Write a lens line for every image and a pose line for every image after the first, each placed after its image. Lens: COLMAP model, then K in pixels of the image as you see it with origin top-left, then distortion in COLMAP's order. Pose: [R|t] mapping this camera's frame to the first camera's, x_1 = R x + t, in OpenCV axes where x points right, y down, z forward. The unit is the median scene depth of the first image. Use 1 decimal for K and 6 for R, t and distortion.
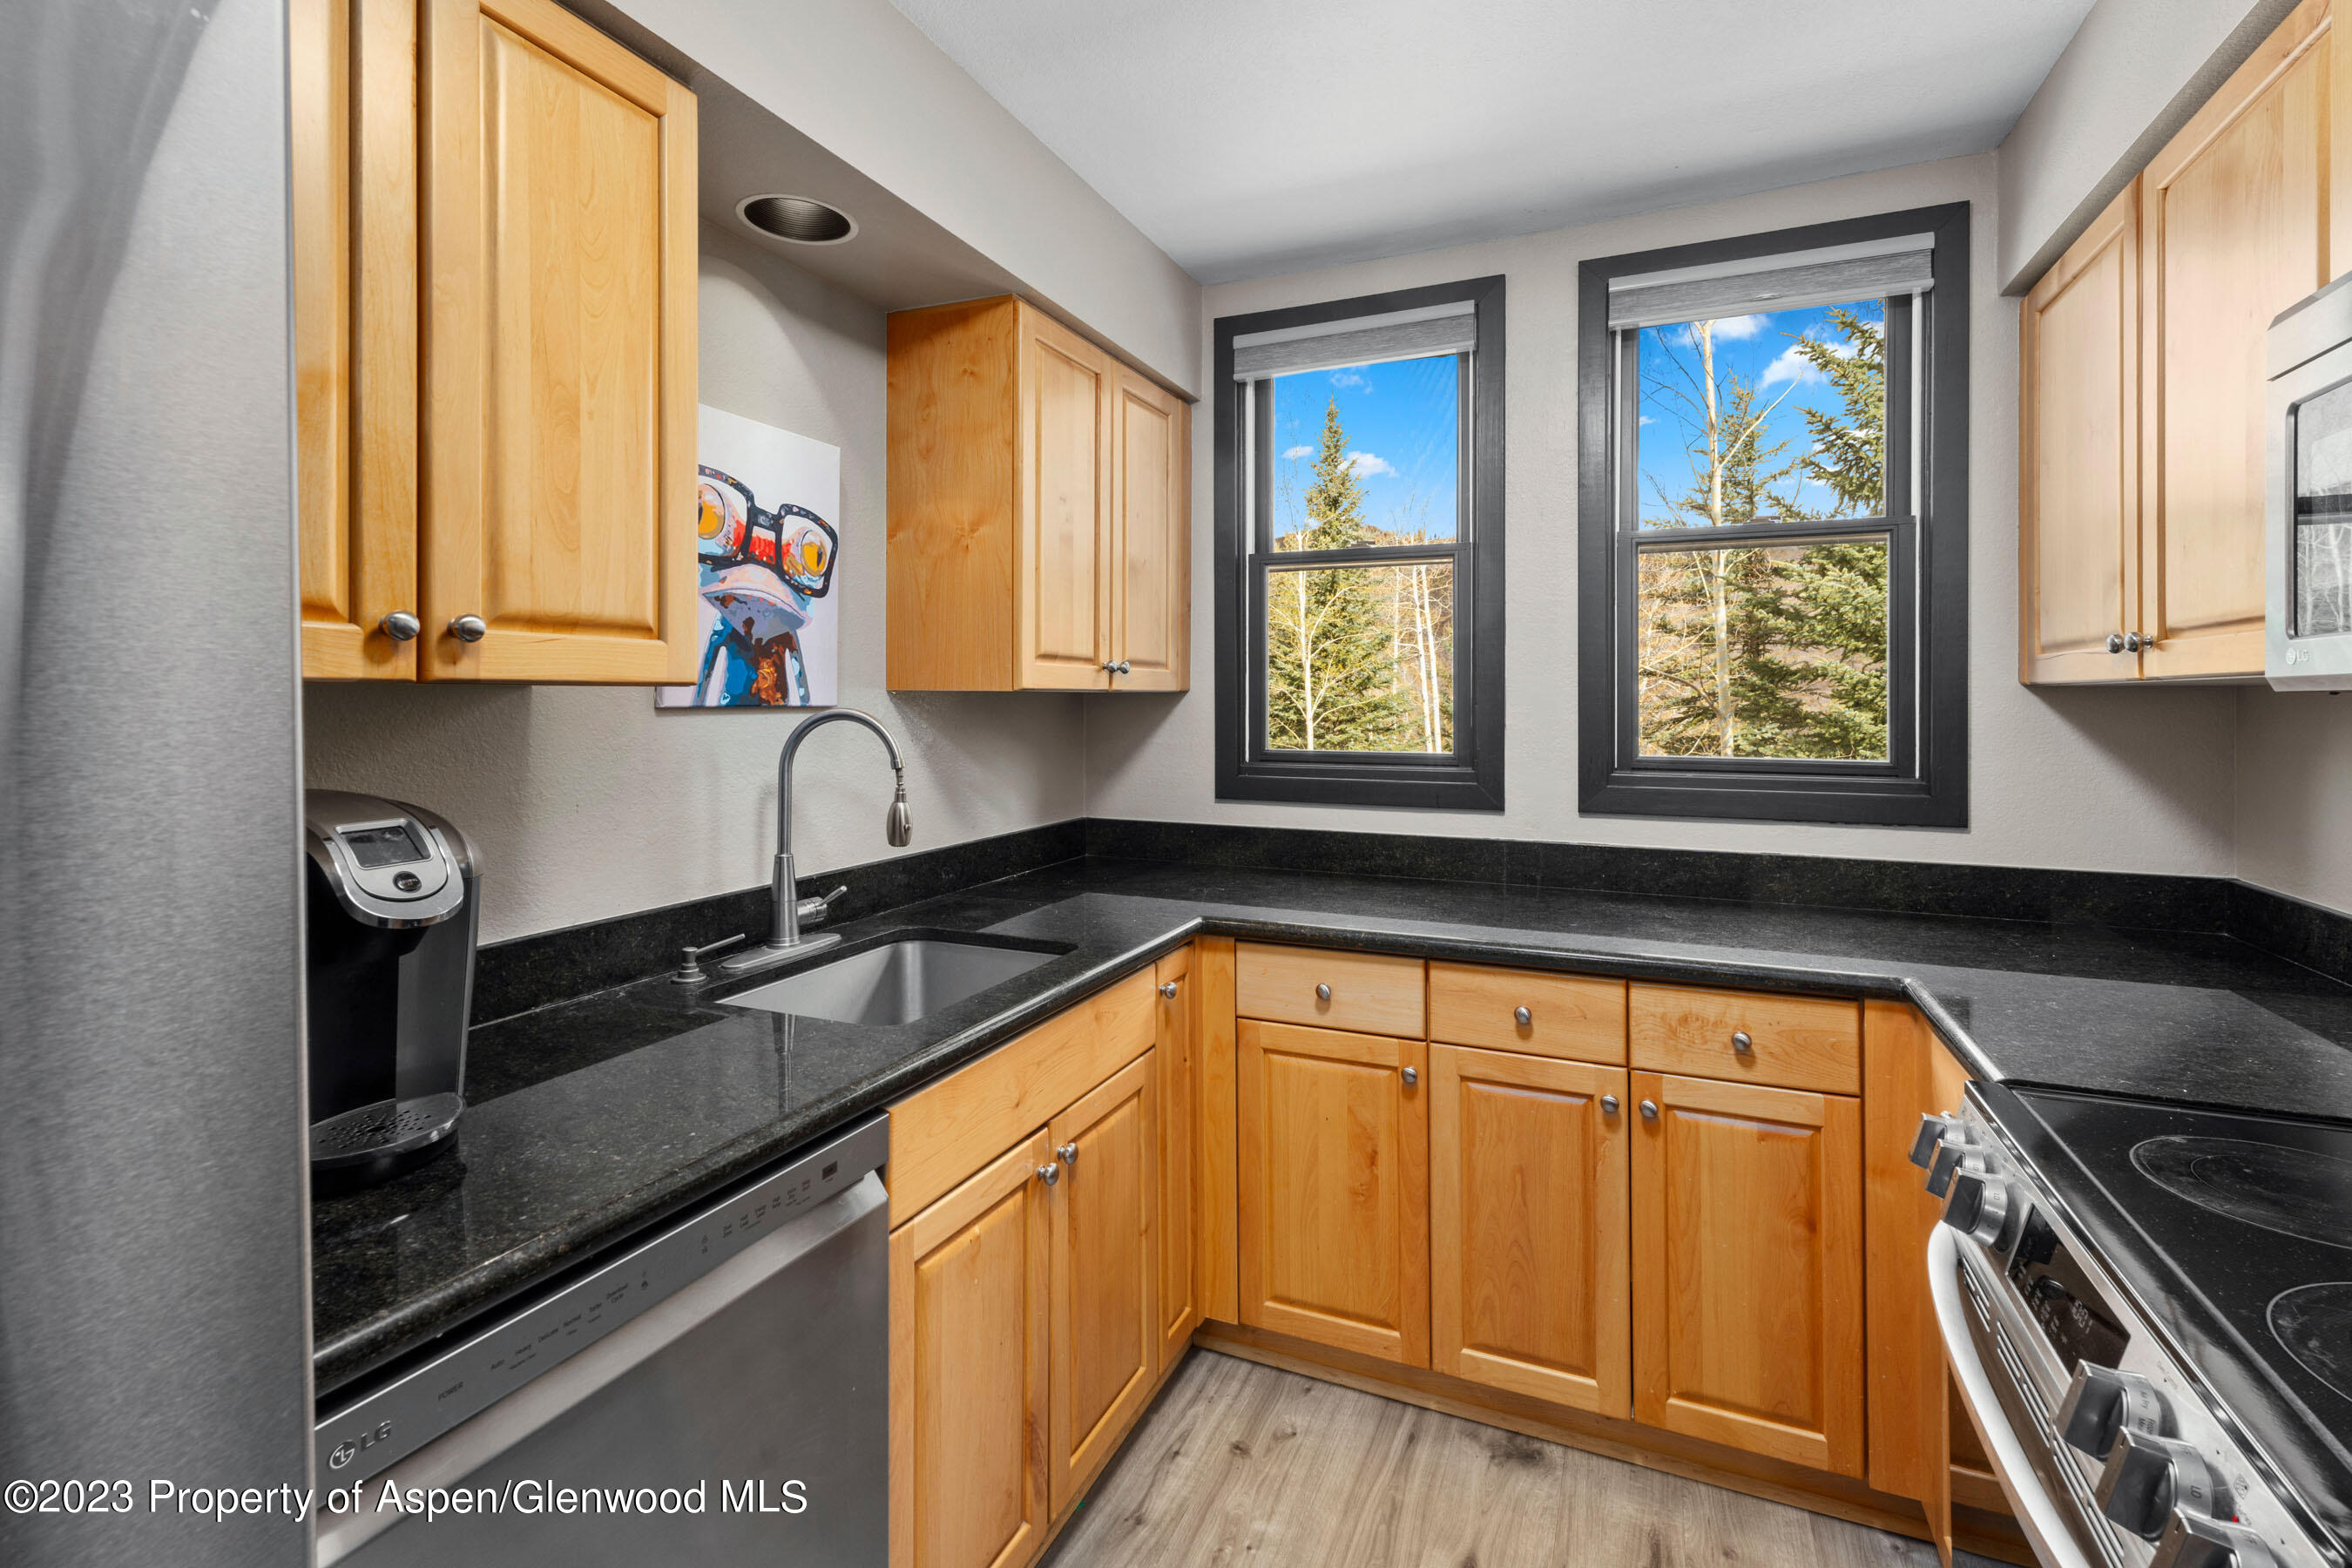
lens RADIAL K [[1084.8, 0, 1173.3], [0, 1084.8, 688.8], [0, 0, 1]] dist [0.002856, -0.000637]
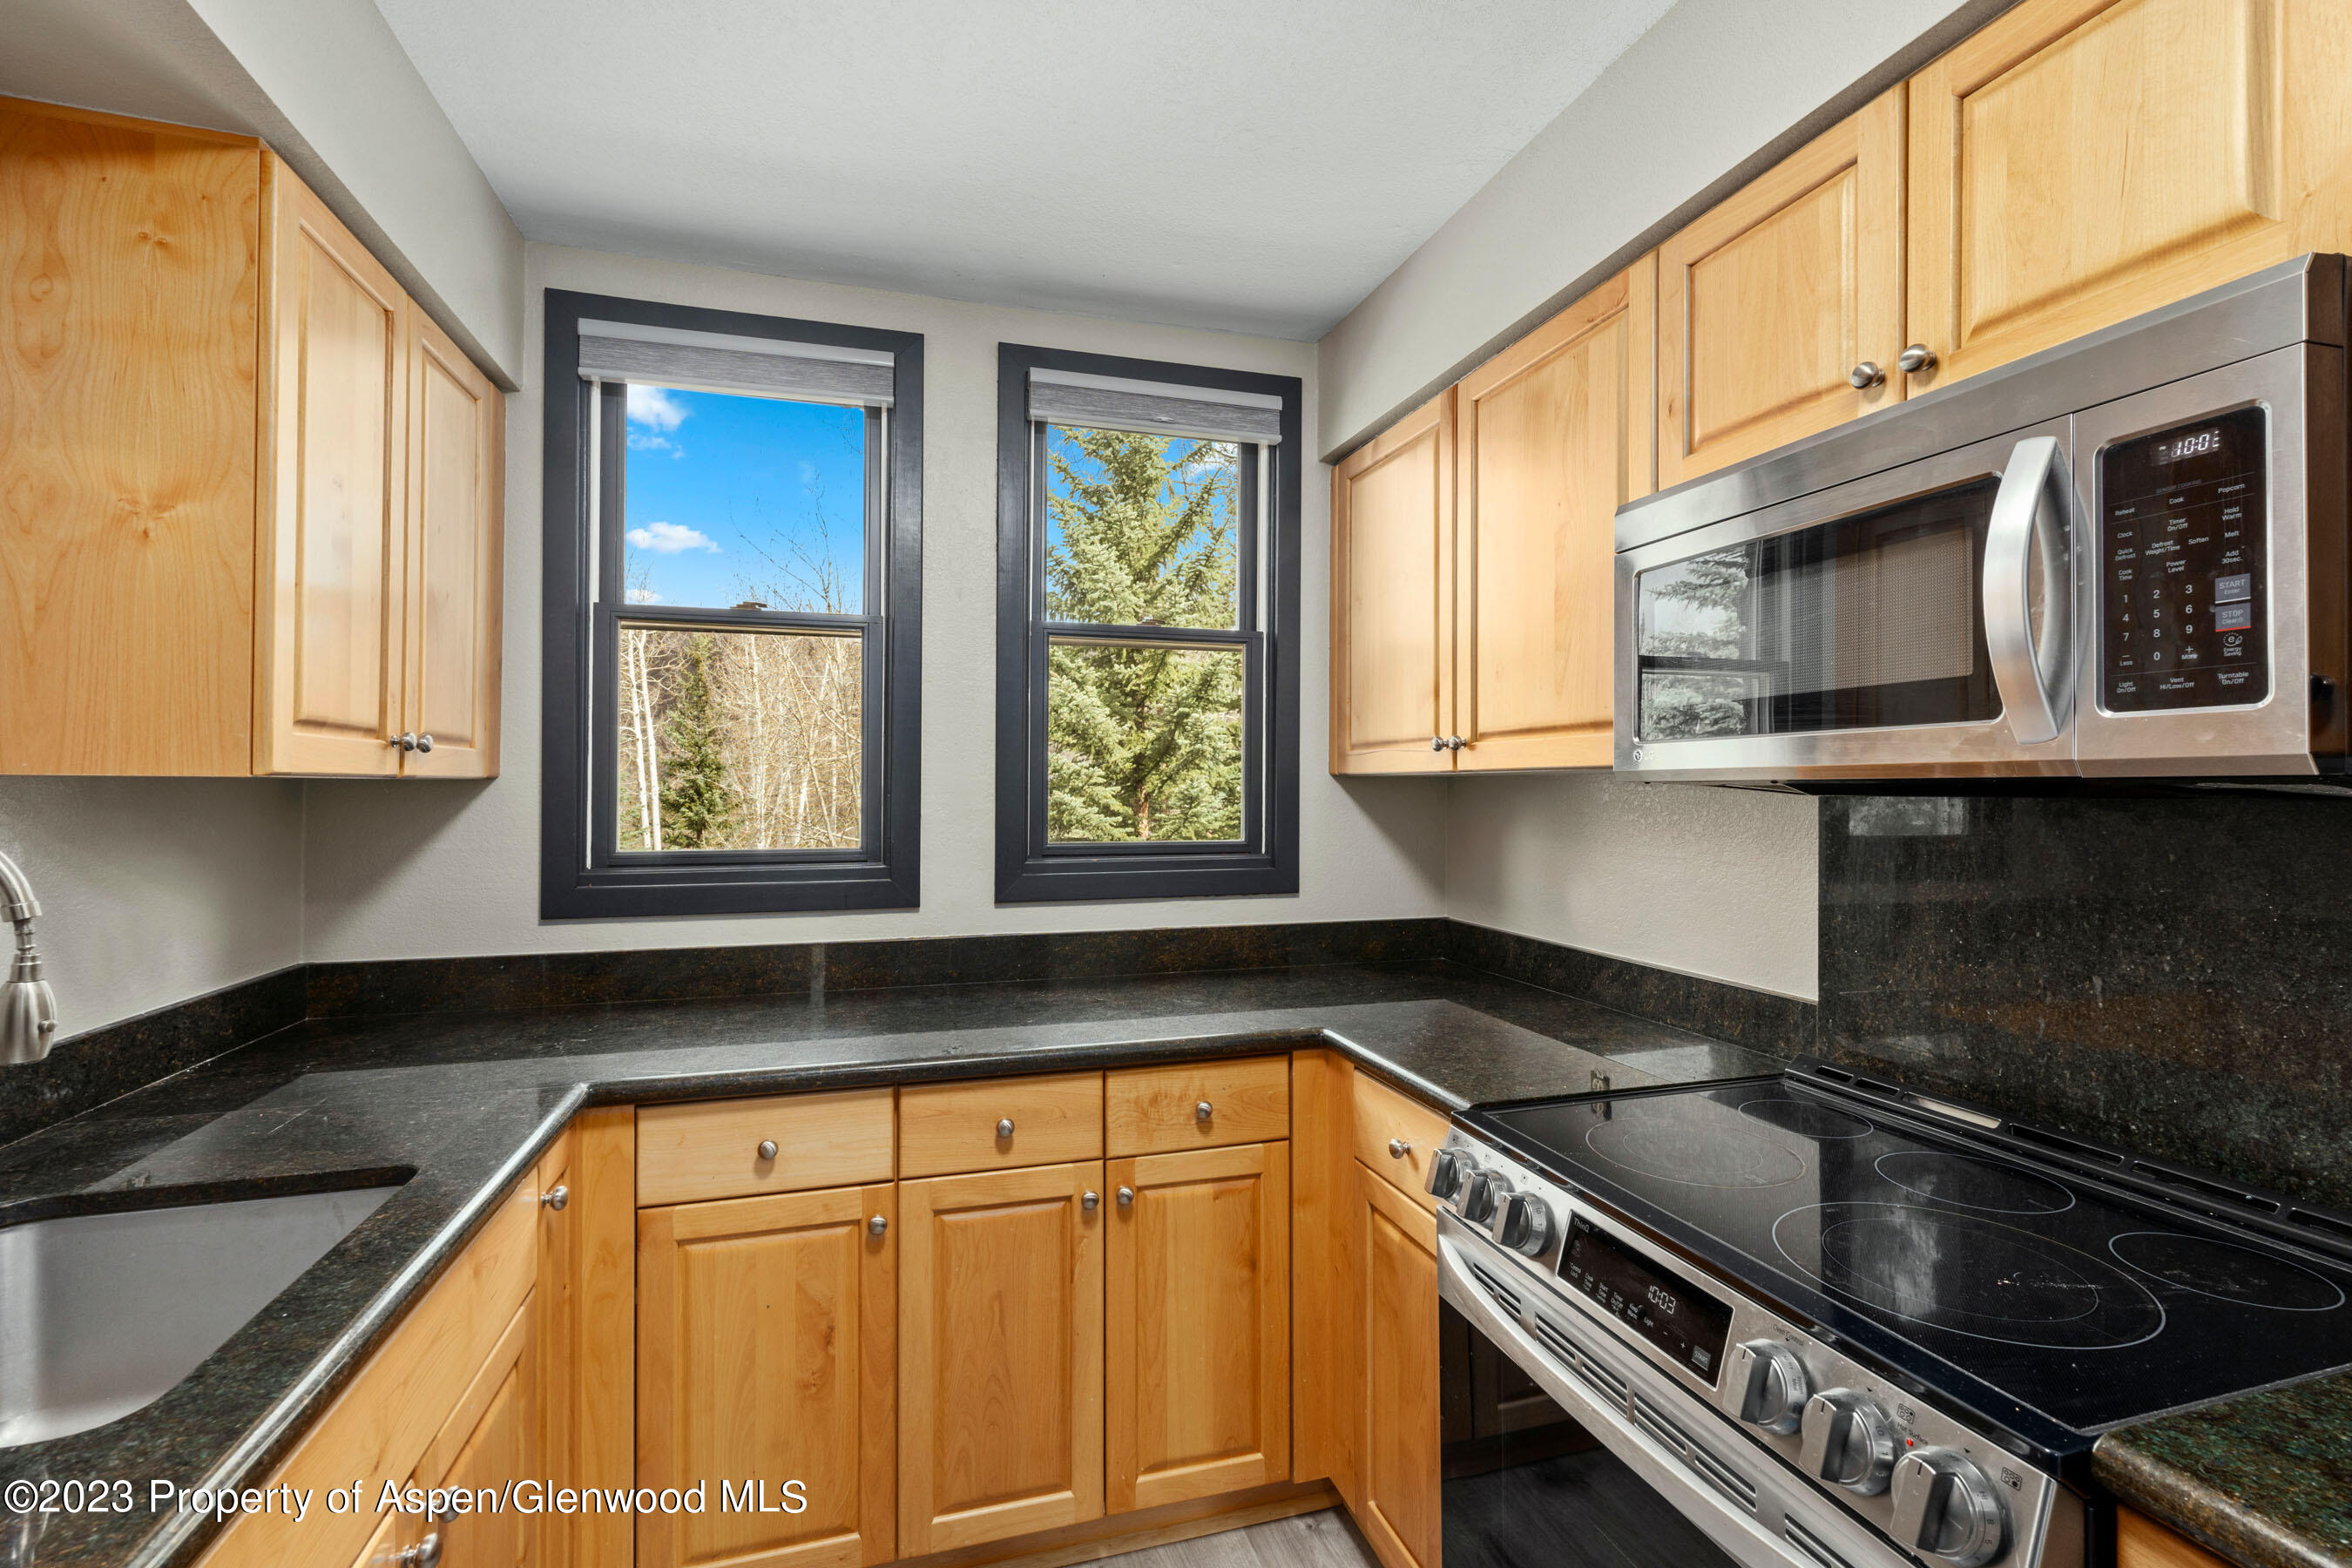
lens RADIAL K [[1059.5, 0, 1182.2], [0, 1059.5, 767.8], [0, 0, 1]] dist [0.006035, -0.000845]
pose [[0.753690, 0.009876, 0.657156, -0.152211], [-0.004696, 0.999942, -0.009641, 0.000301], [-0.657213, 0.004180, 0.753693, 0.200502]]
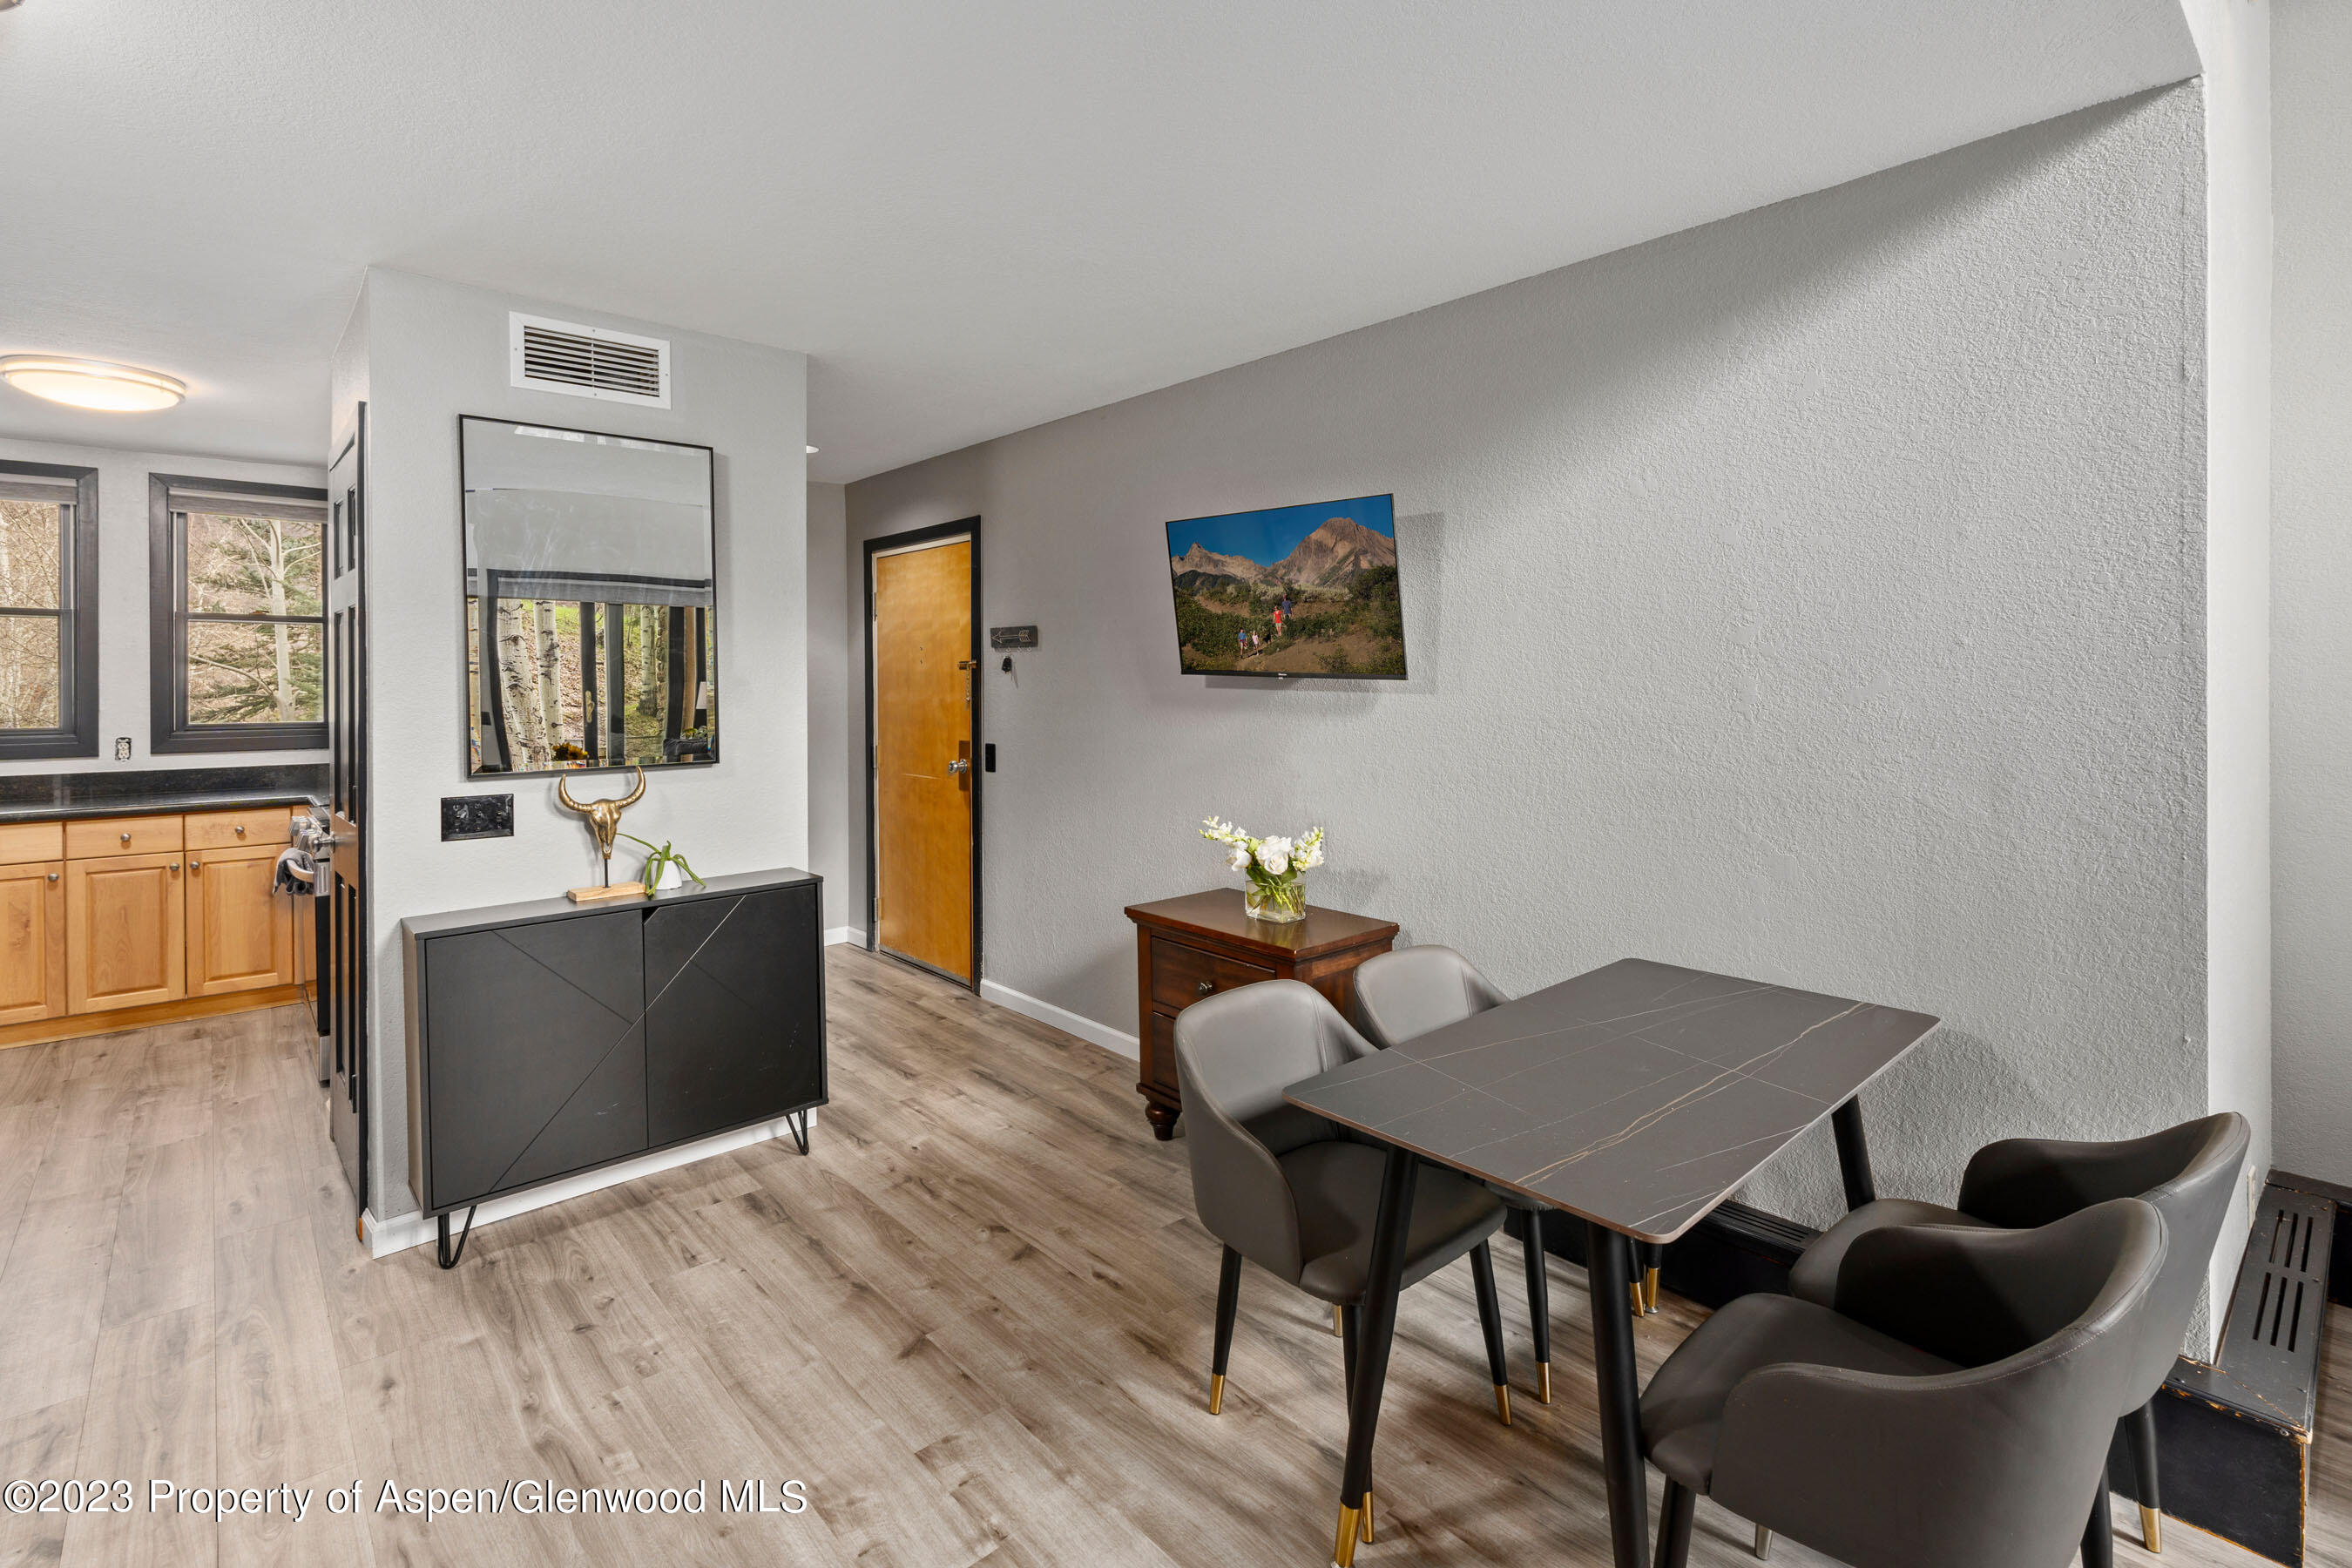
lens RADIAL K [[1084.8, 0, 1173.3], [0, 1084.8, 688.8], [0, 0, 1]] dist [0.002856, -0.000637]
pose [[0.412493, -0.005879, 0.910942, -0.775350], [-0.006395, 0.999936, 0.009349, -0.038677], [-0.910938, -0.009682, 0.412429, -1.772229]]
